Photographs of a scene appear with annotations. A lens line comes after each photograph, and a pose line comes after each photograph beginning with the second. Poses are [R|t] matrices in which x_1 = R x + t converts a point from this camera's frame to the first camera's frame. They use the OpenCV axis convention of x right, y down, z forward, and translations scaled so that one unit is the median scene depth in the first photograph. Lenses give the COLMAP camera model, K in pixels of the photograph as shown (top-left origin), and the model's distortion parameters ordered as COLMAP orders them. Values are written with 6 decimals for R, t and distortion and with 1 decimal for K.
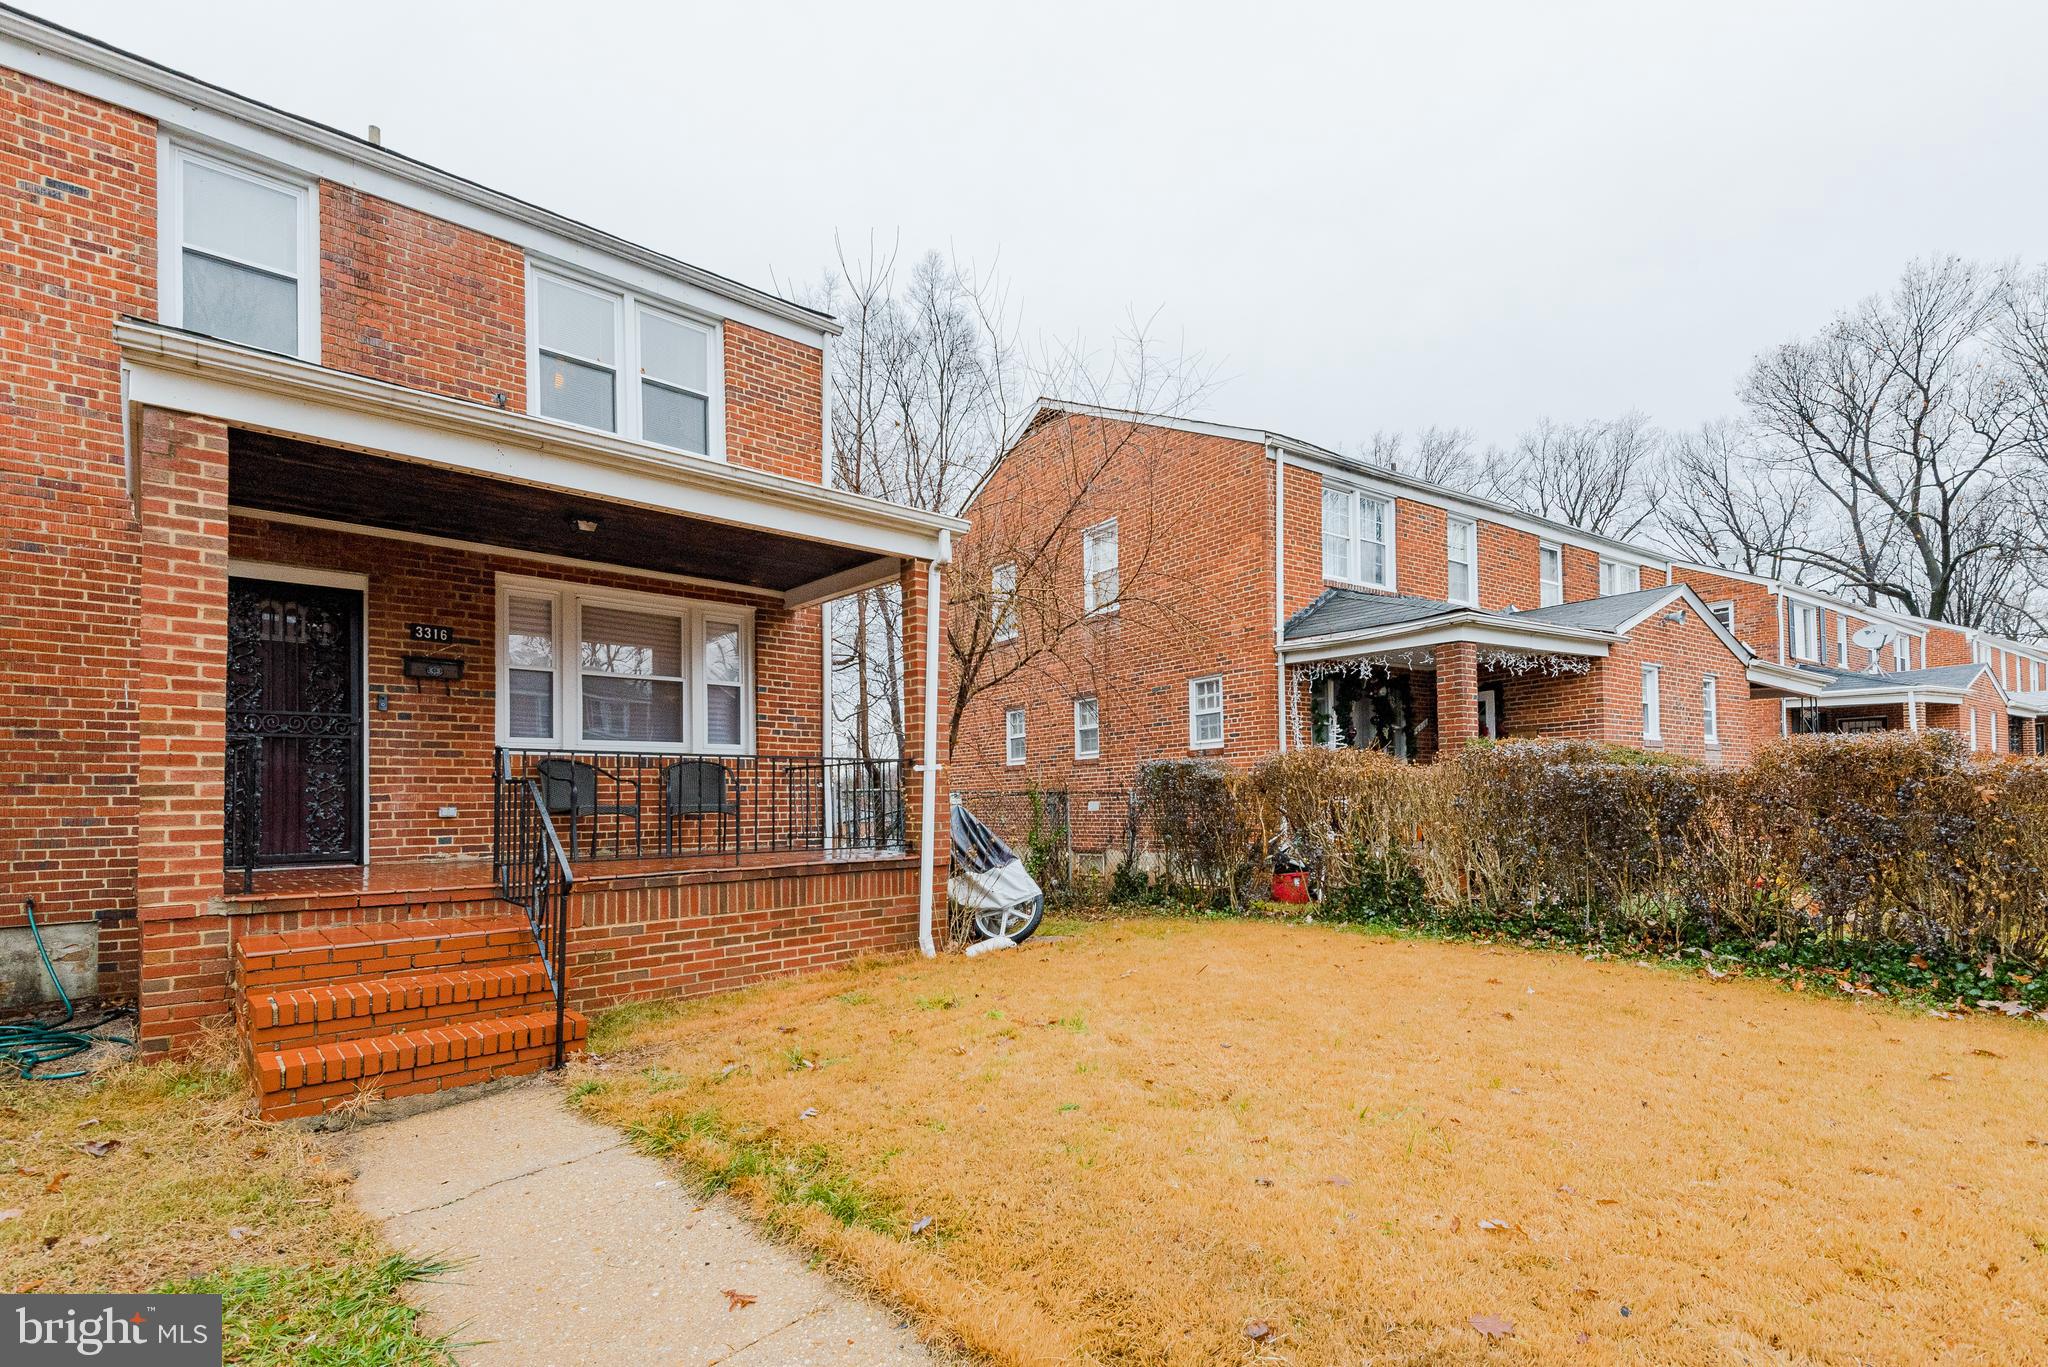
lens RADIAL K [[960.3, 0, 1024.2], [0, 960.3, 781.4], [0, 0, 1]] dist [0.037143, -0.019517]
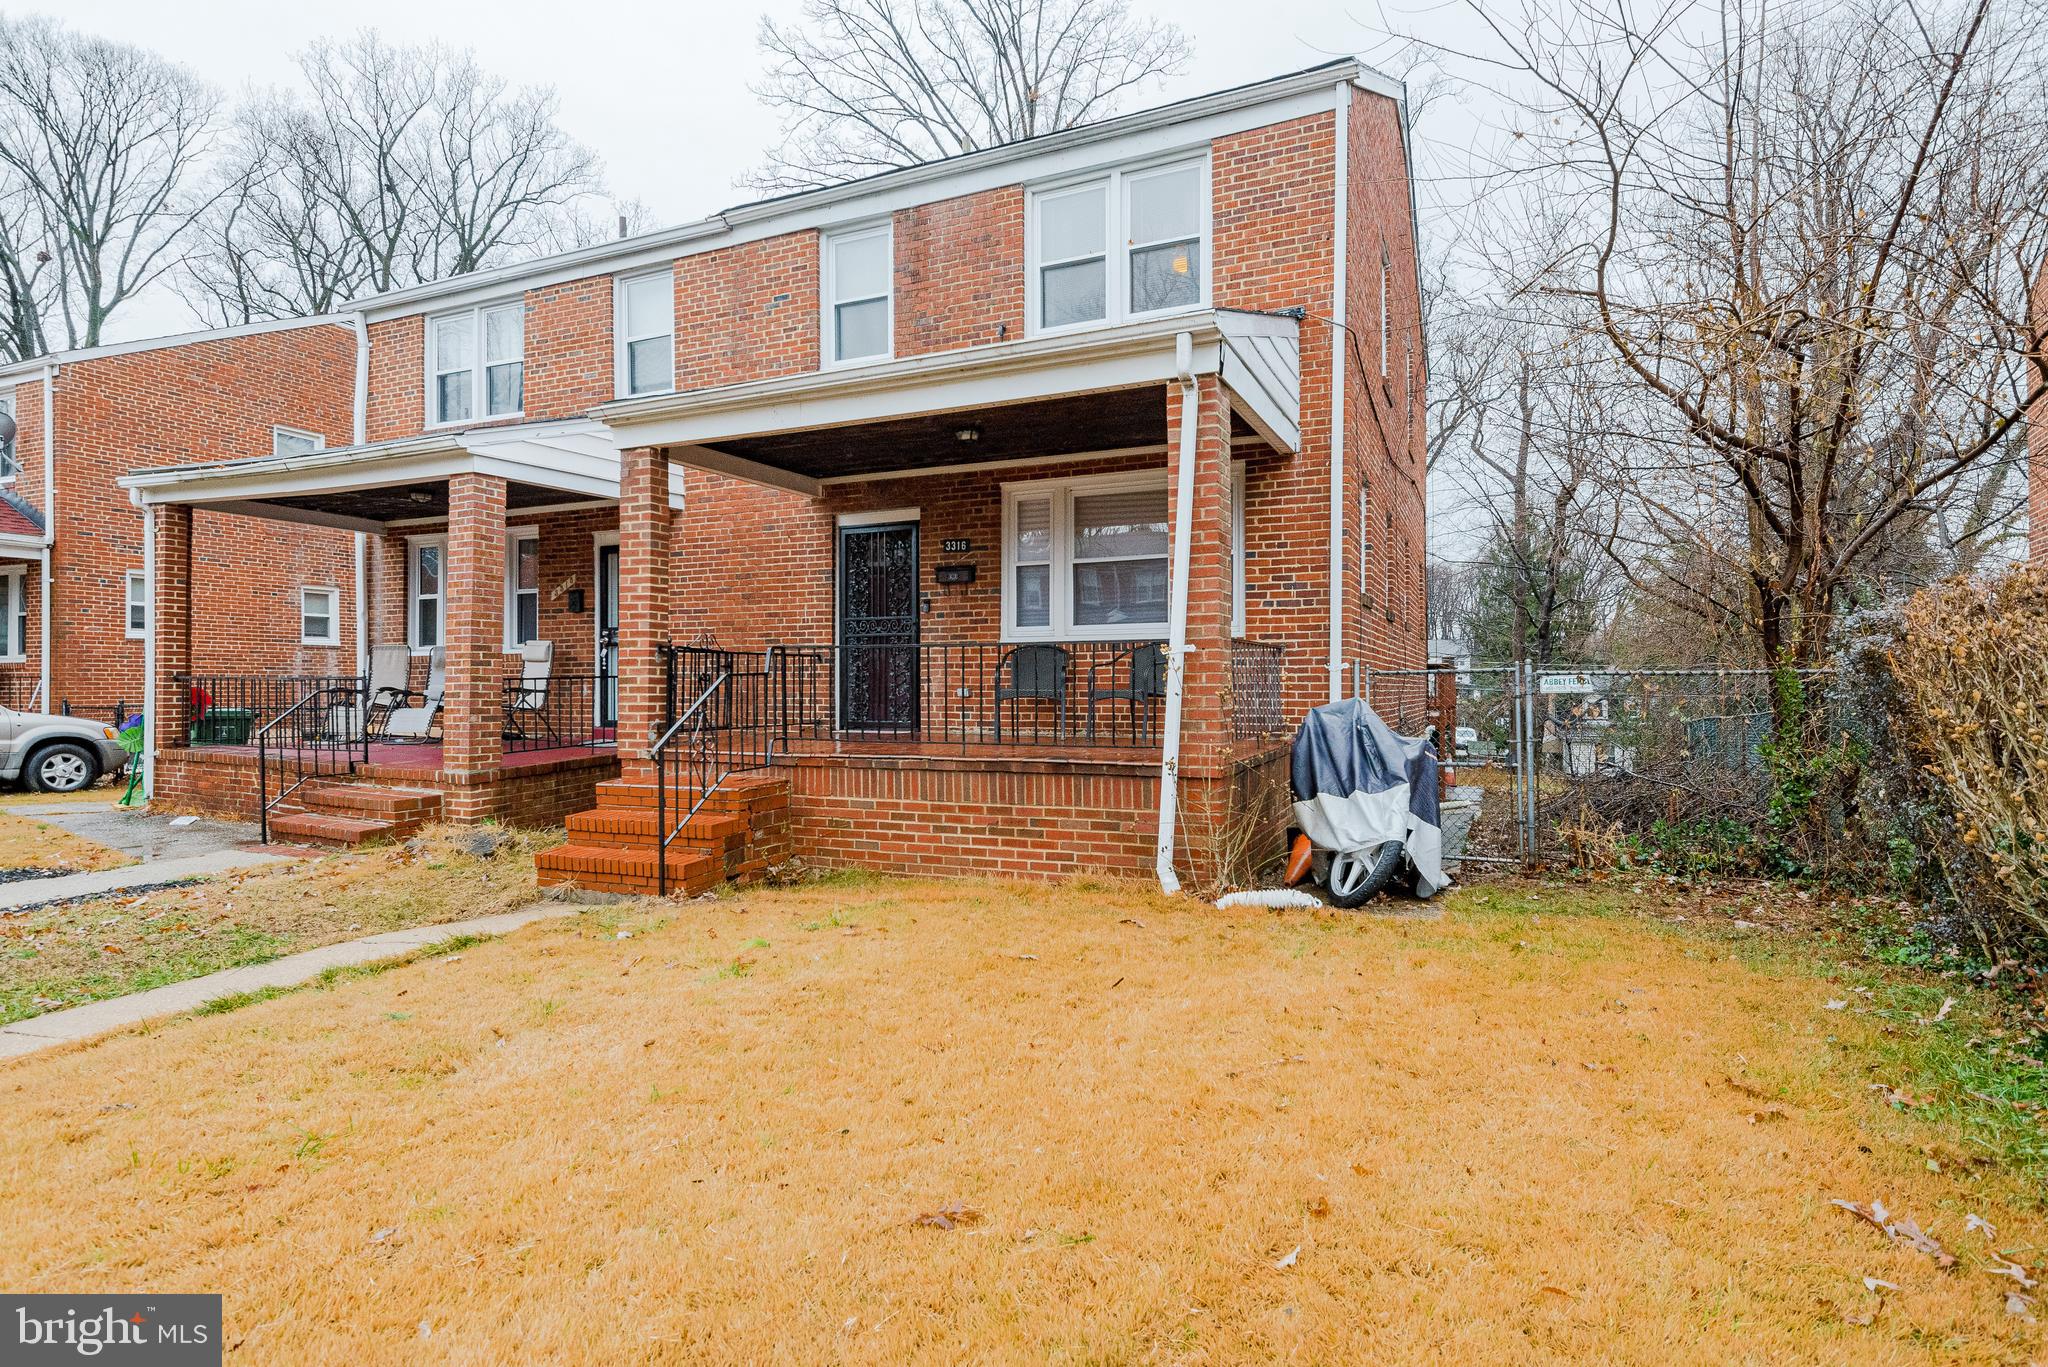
lens RADIAL K [[1034.3, 0, 1022.6], [0, 1034.3, 674.2], [0, 0, 1]] dist [0.028929, -0.000104]
pose [[0.399112, 0.006293, -0.916881, 0.617792], [0.019700, 0.999687, 0.015436, -0.009726], [0.916691, -0.024223, 0.398863, 0.559004]]
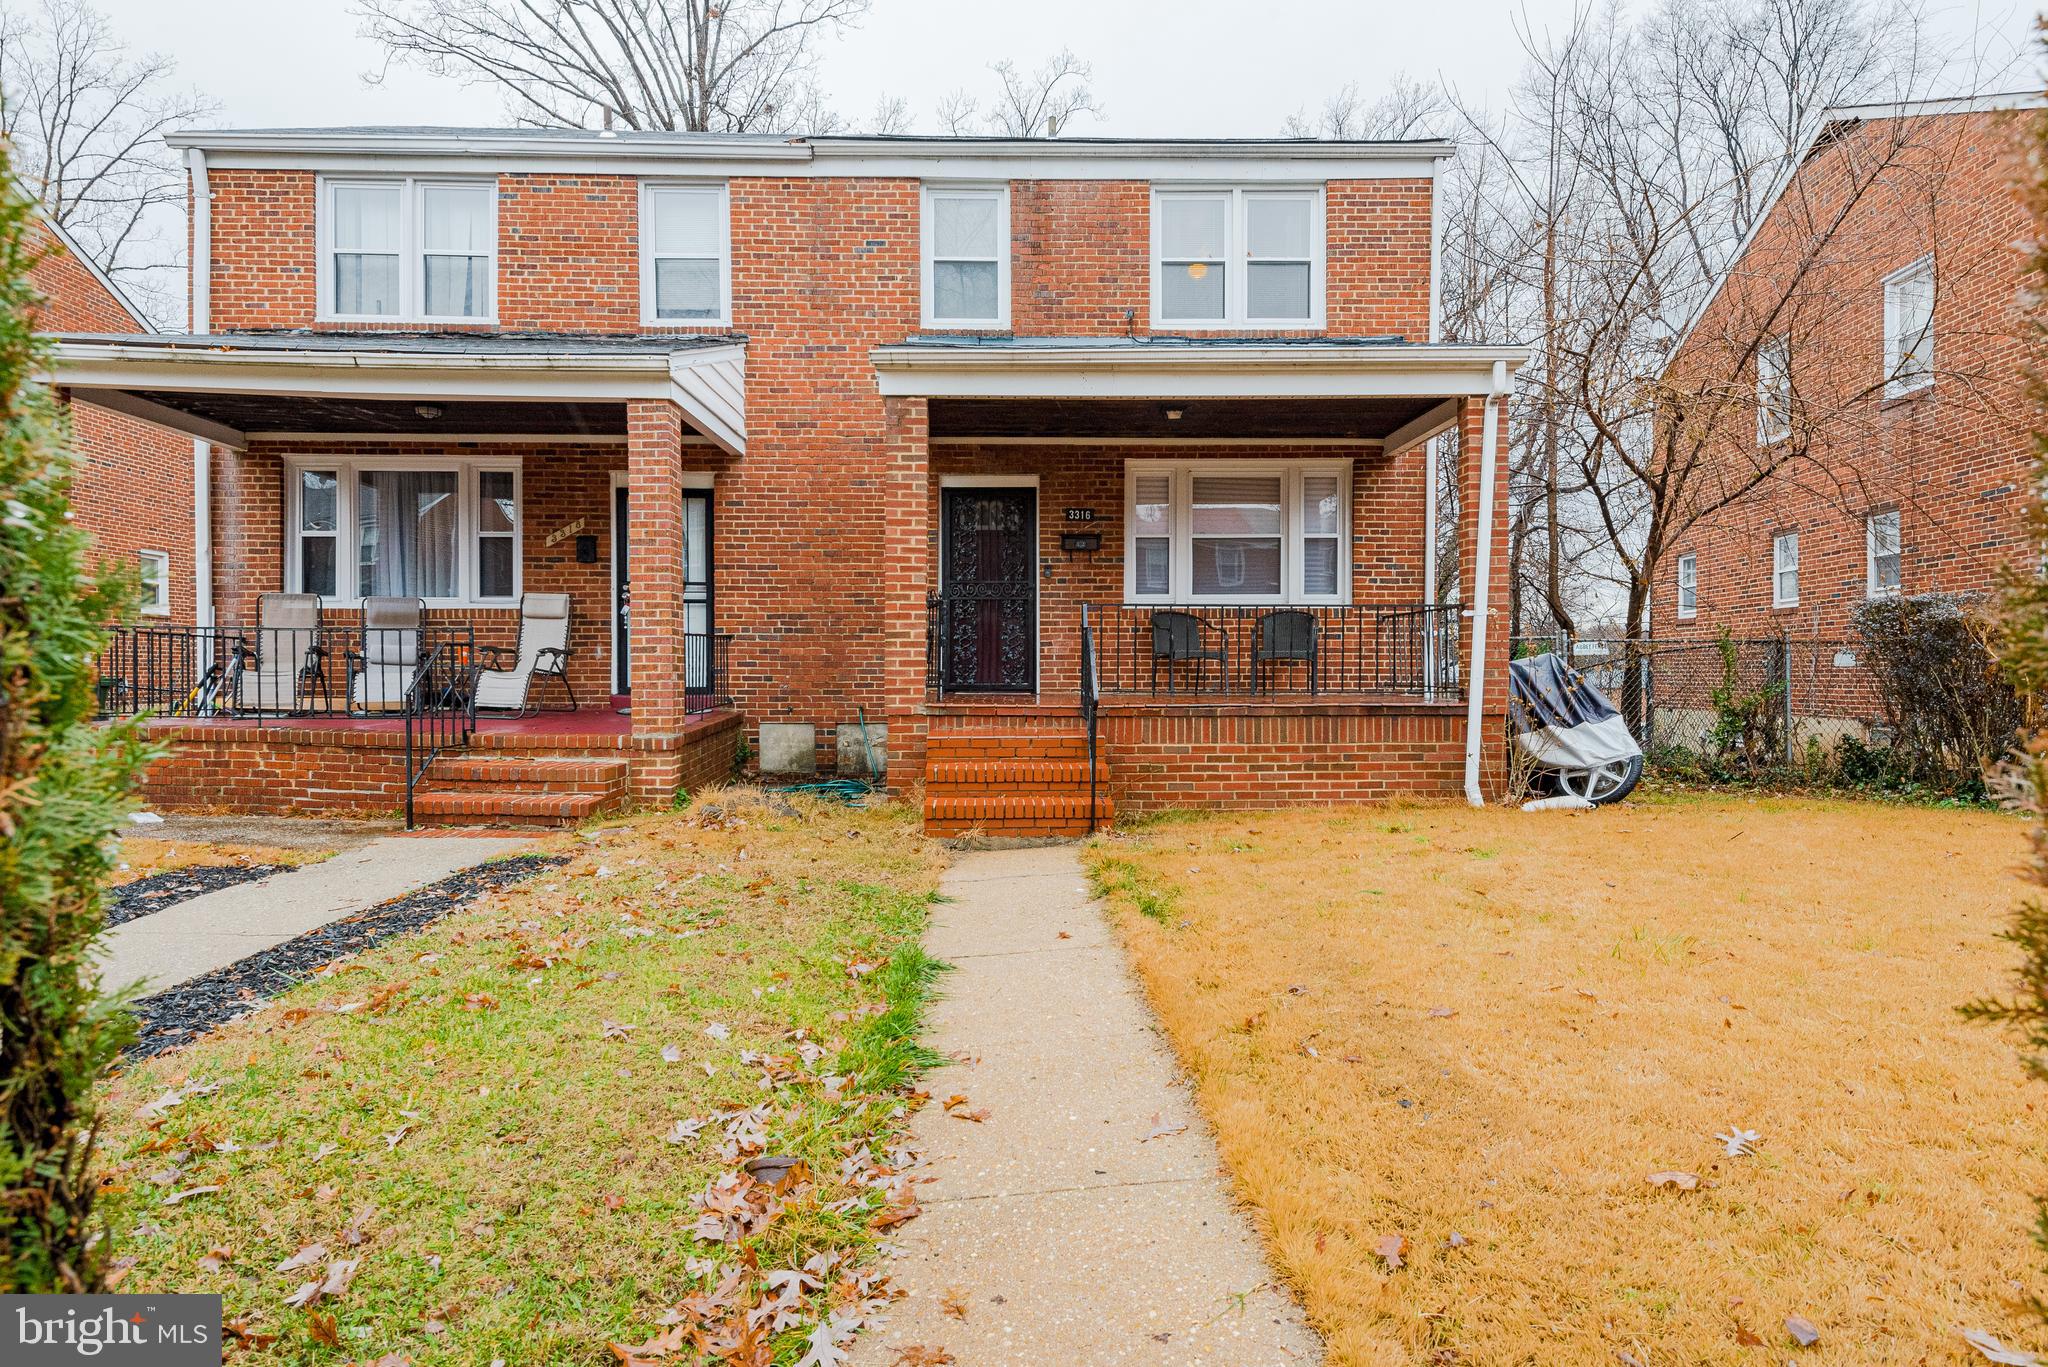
lens RADIAL K [[1102.5, 0, 1022.7], [0, 1102.5, 675.1], [0, 0, 1]] dist [0.042065, -0.016914]
pose [[0.752176, 0.018101, -0.658713, 0.293427], [0.004671, 0.999451, 0.032799, 0.010085], [0.658946, -0.027748, 0.751679, -0.144643]]
